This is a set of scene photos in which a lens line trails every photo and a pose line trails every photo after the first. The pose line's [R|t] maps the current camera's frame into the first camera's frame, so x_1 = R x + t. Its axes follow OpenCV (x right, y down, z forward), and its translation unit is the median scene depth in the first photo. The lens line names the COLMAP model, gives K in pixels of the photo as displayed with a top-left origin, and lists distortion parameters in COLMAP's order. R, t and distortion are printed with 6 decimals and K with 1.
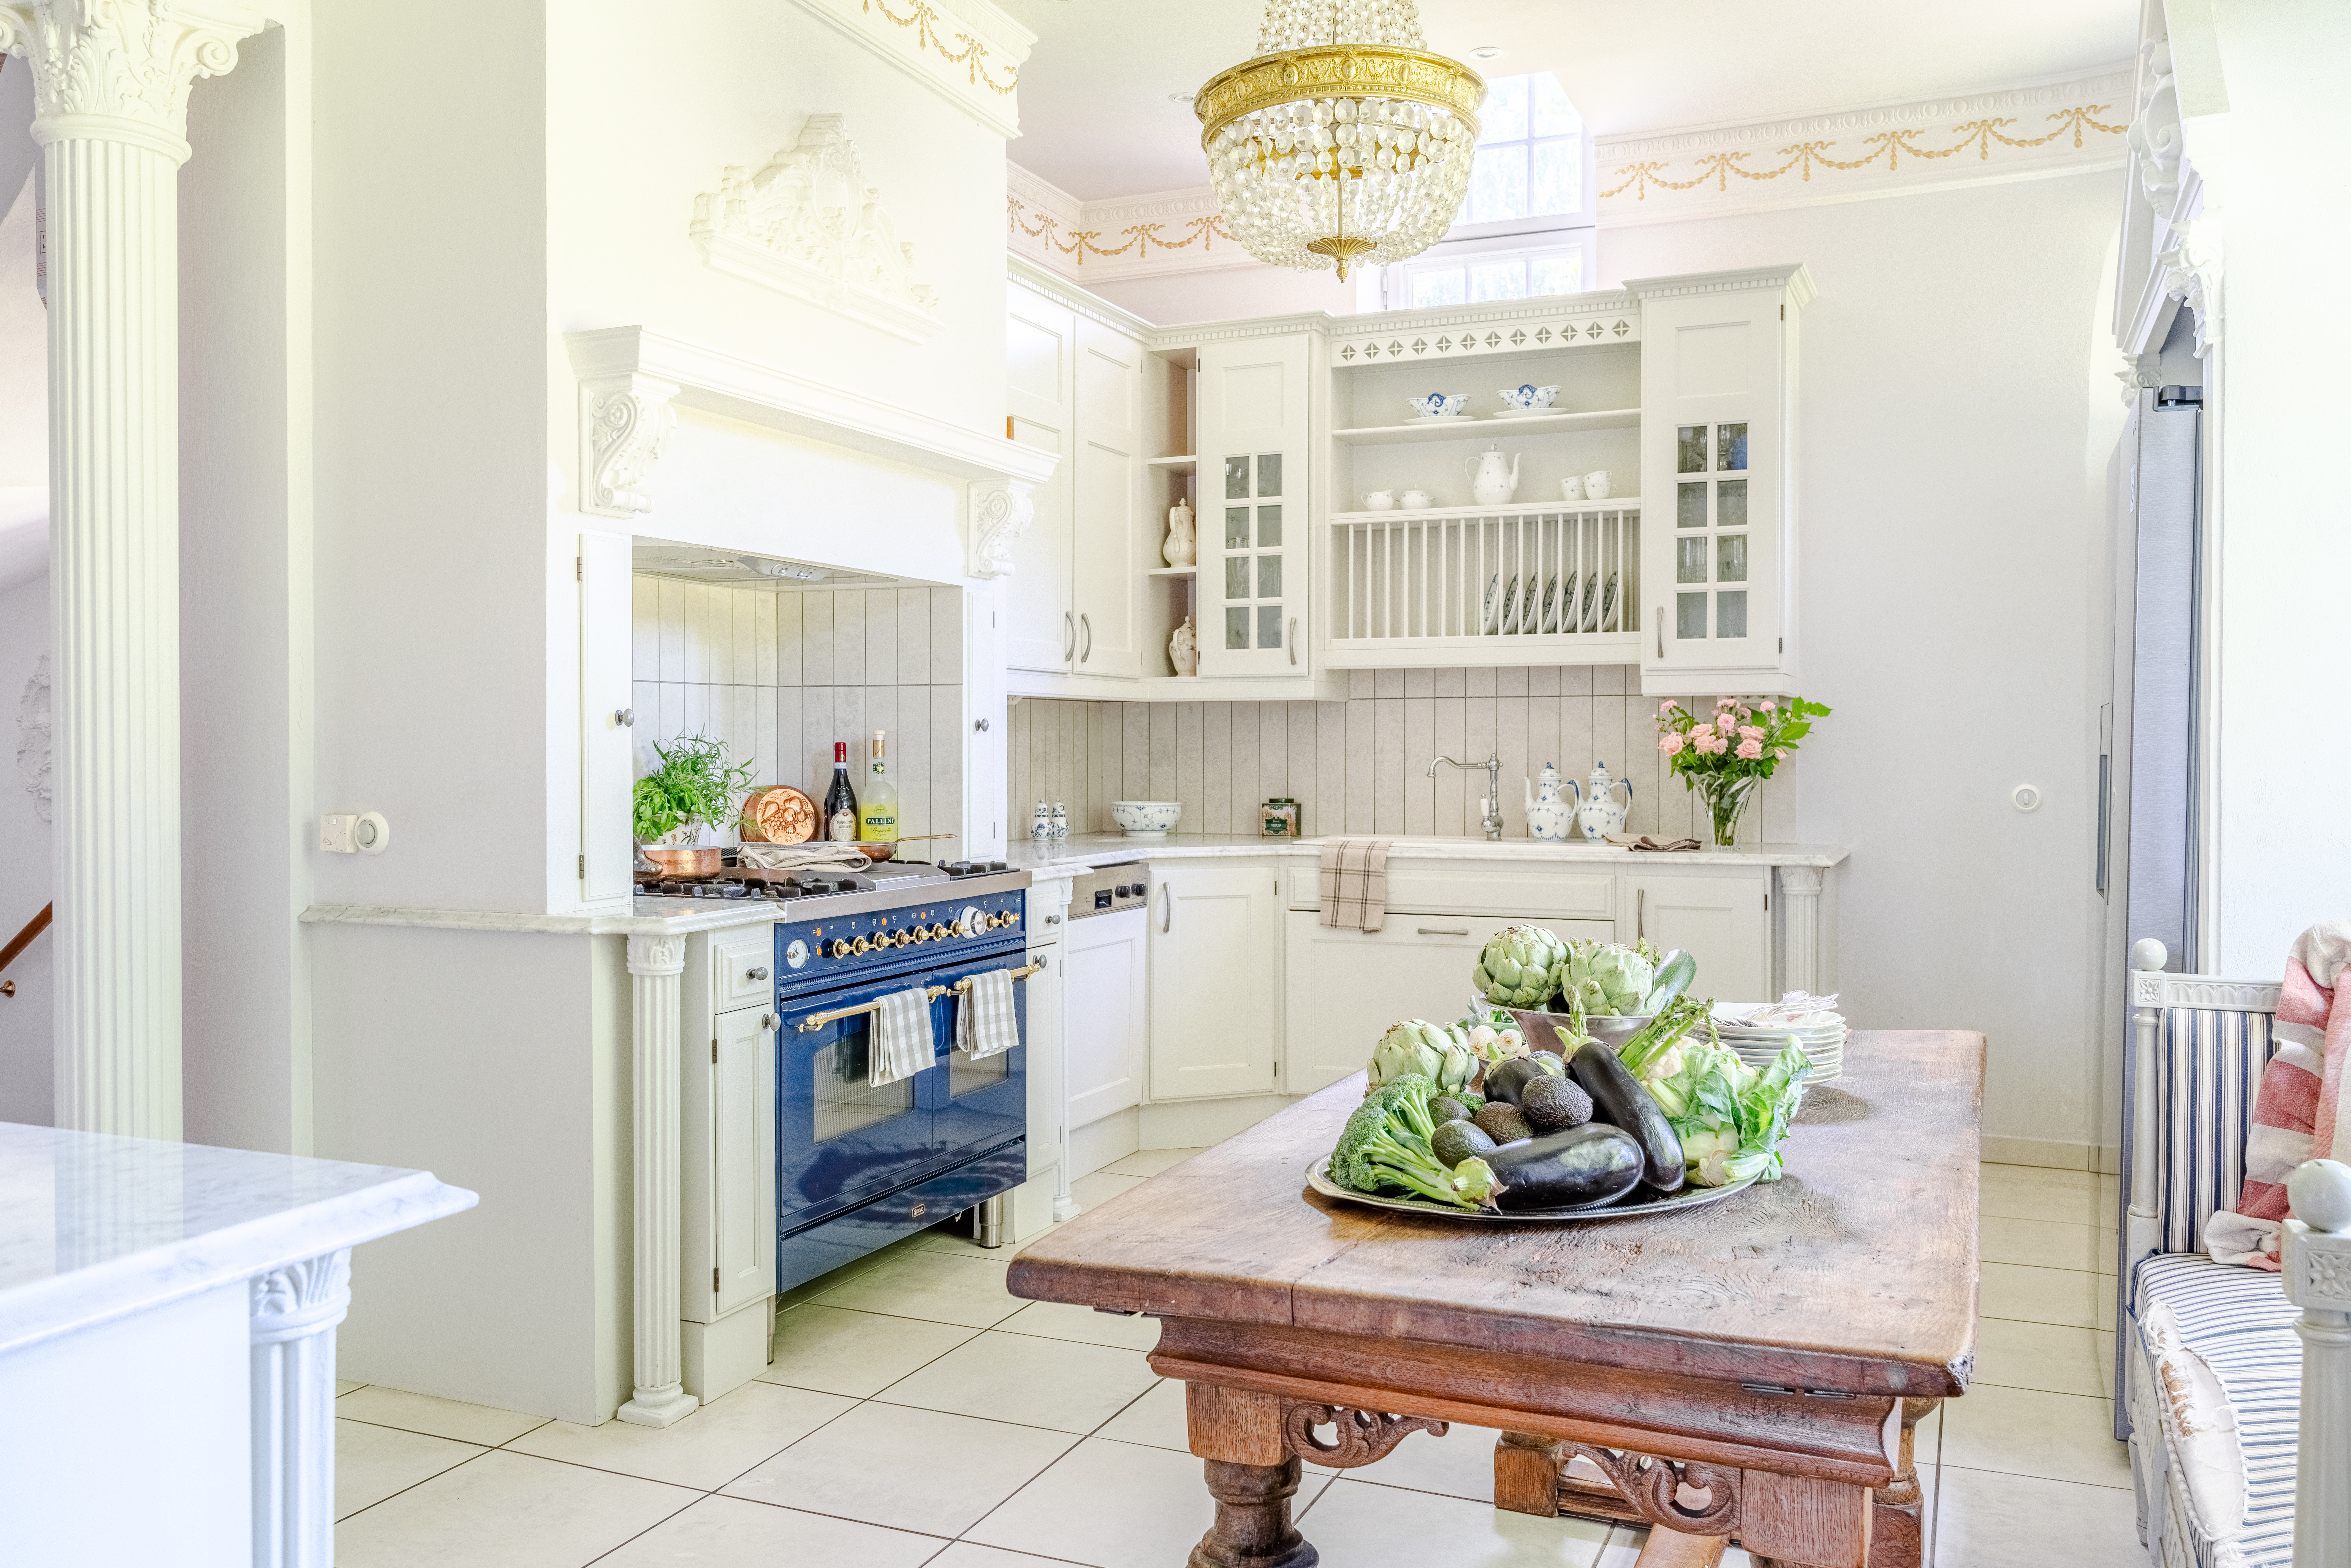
lens RADIAL K [[1888.0, 0, 1172.7], [0, 1888.0, 778.6], [0, 0, 1]] dist [-0.011926, -0.004919]
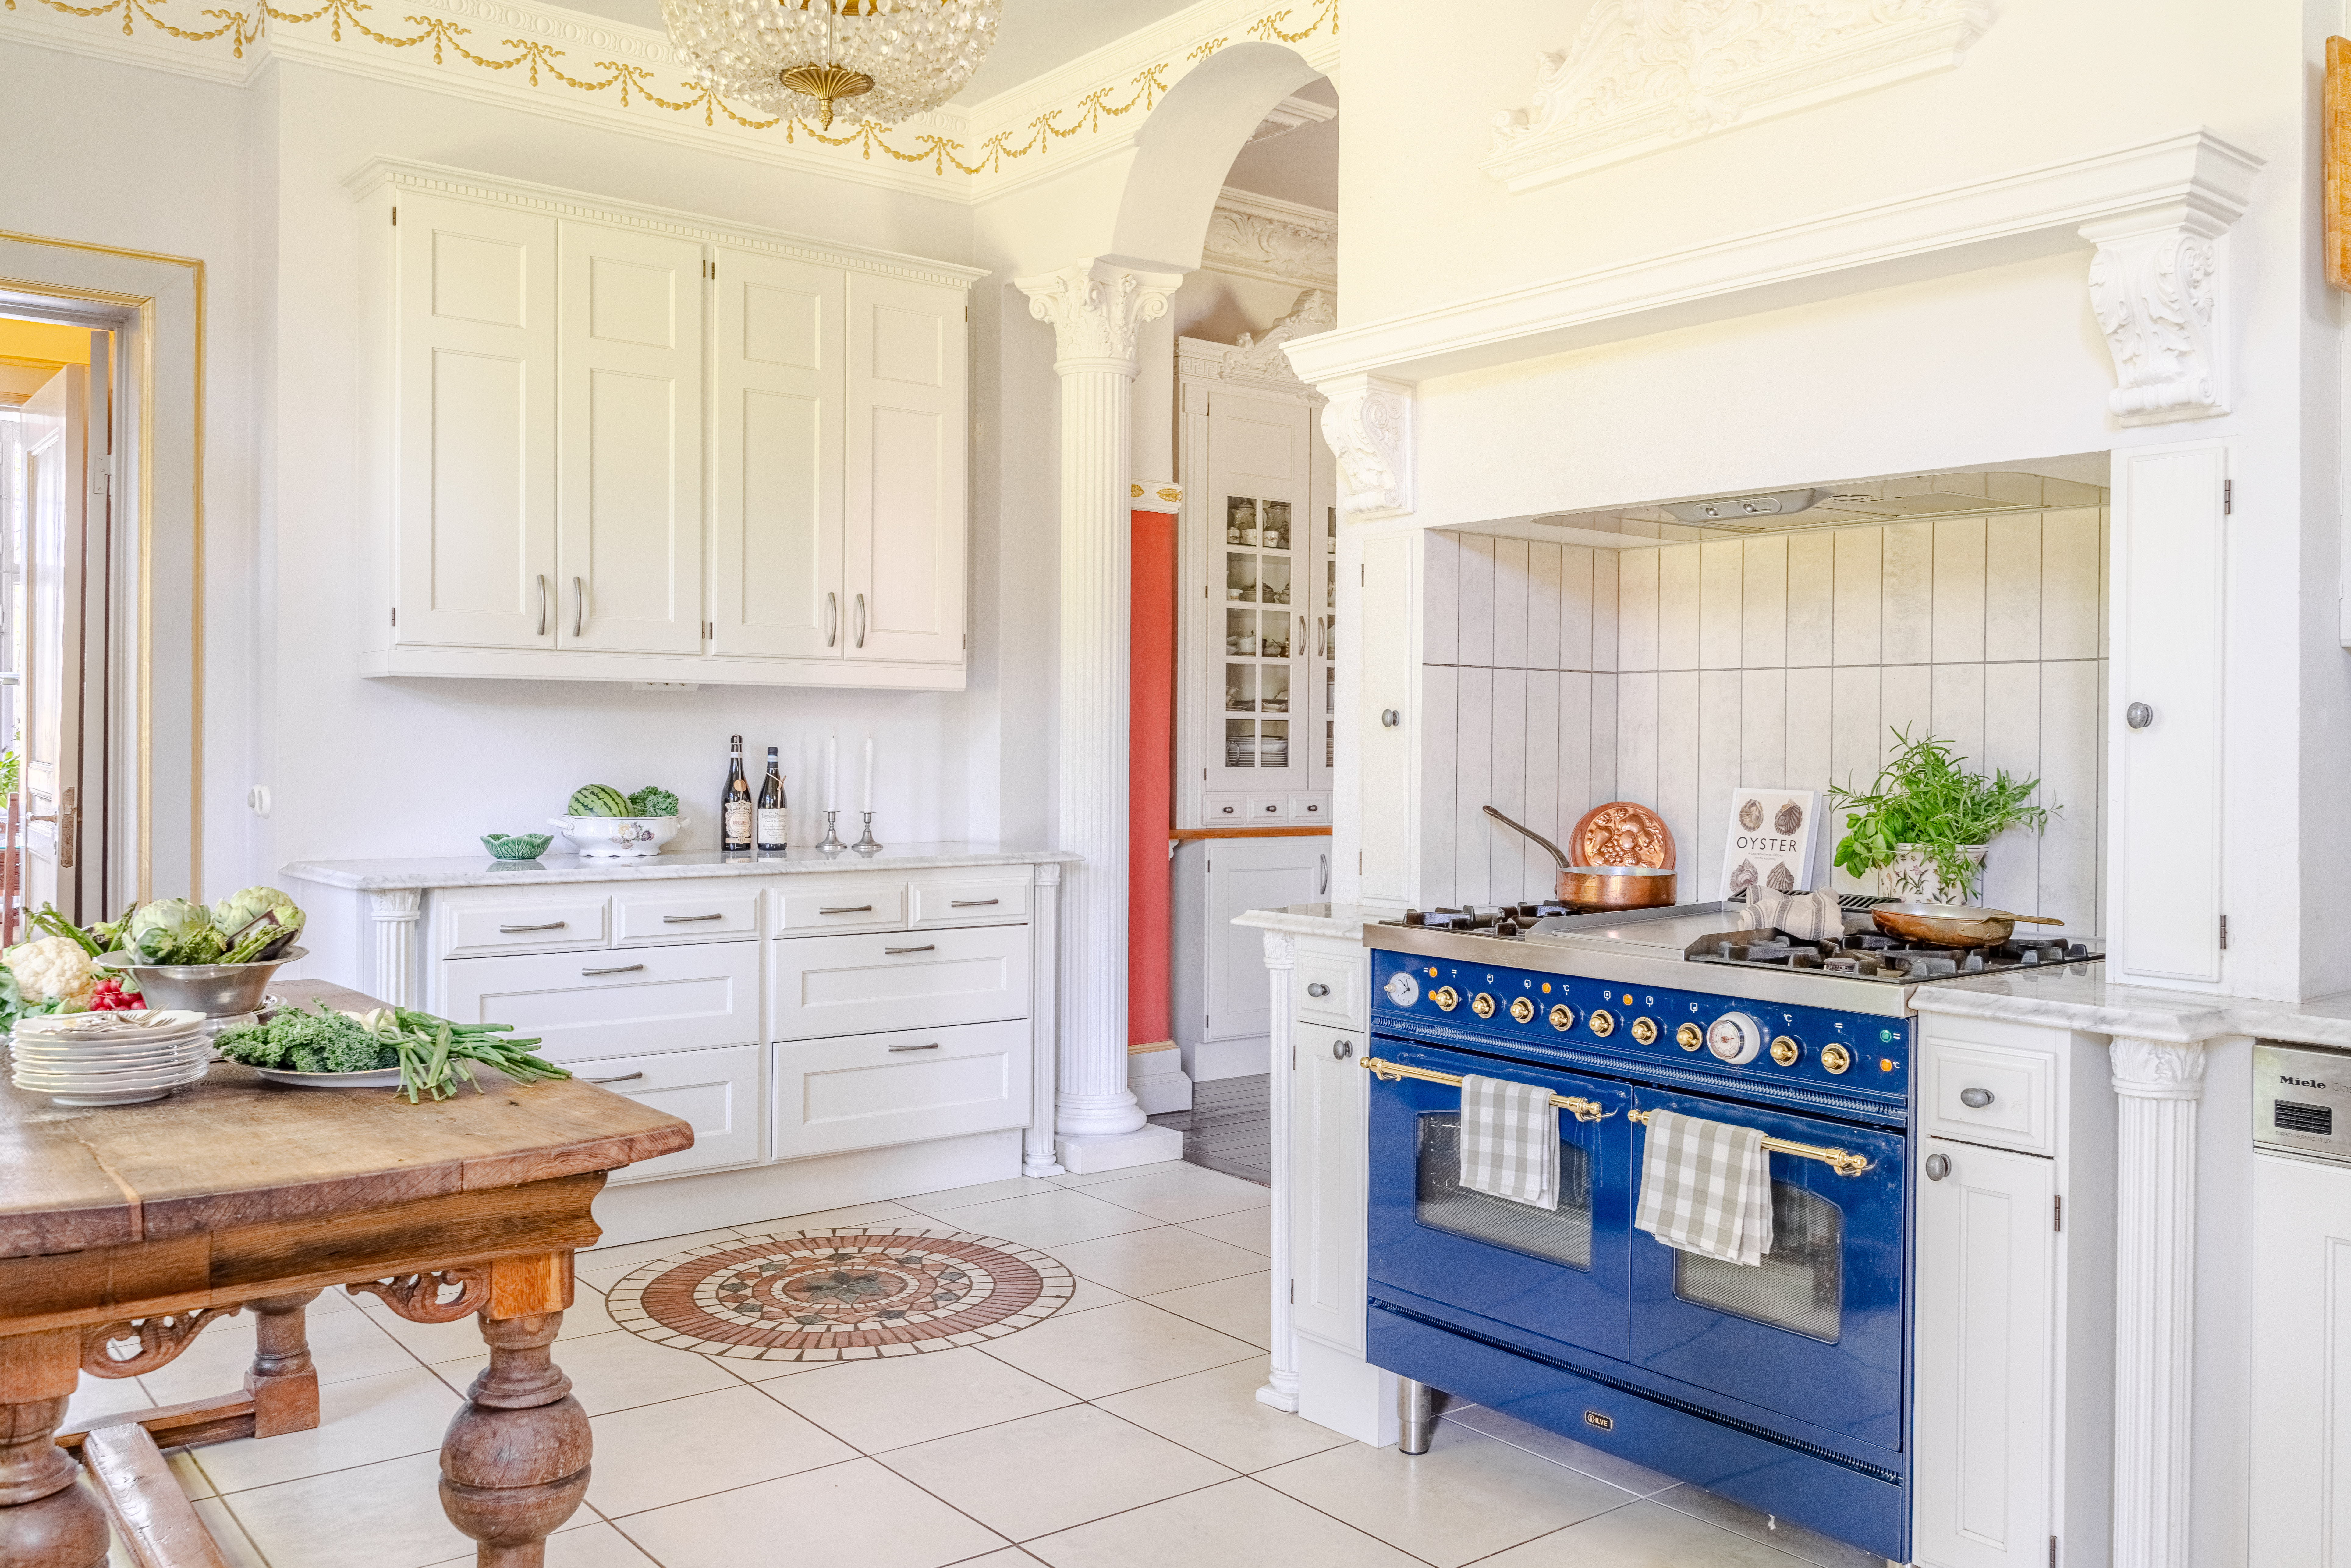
lens RADIAL K [[1888.0, 0, 1172.3], [0, 1888.0, 775.2], [0, 0, 1]] dist [-0.011926, -0.004919]
pose [[-0.474112, 0.012810, -0.880372, 0.556180], [-0.023771, 0.999343, 0.027343, -0.023680], [0.880144, 0.033890, -0.473496, 1.200759]]
